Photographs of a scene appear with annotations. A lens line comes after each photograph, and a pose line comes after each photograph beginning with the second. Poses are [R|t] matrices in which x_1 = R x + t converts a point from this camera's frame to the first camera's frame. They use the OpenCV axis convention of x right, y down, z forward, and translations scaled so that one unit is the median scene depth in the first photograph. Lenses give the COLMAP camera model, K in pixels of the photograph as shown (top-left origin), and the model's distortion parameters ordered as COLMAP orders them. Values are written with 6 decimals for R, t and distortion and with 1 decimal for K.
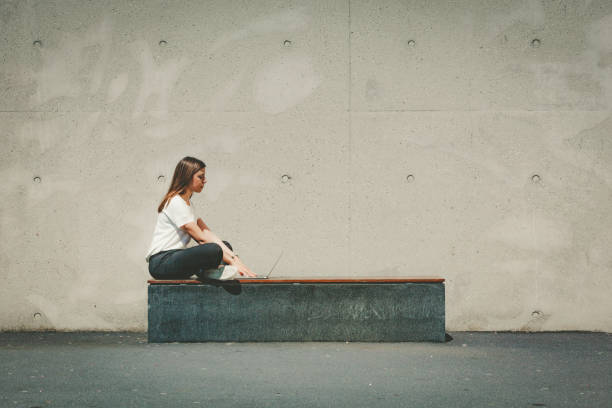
lens RADIAL K [[1192.3, 0, 306.5], [0, 1192.3, 223.3], [0, 0, 1]] dist [0.054787, -0.001959]
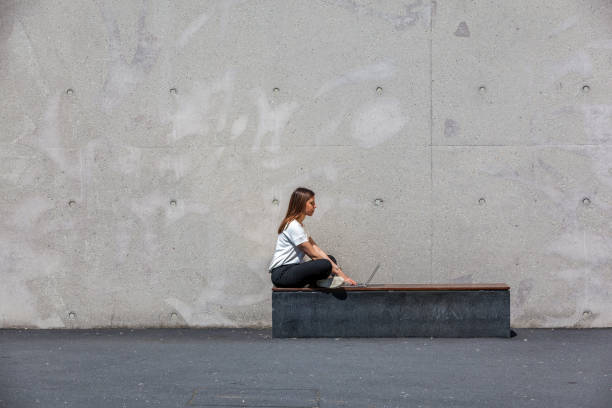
lens RADIAL K [[1448.6, 0, 306.0], [0, 1448.6, 204.0], [0, 0, 1]] dist [-0.027200, -0.093855]
pose [[0.999583, -0.002042, -0.028788, -0.048496], [0.002442, 0.999901, 0.013873, -0.055992], [0.028756, -0.013938, 0.999489, -0.468806]]
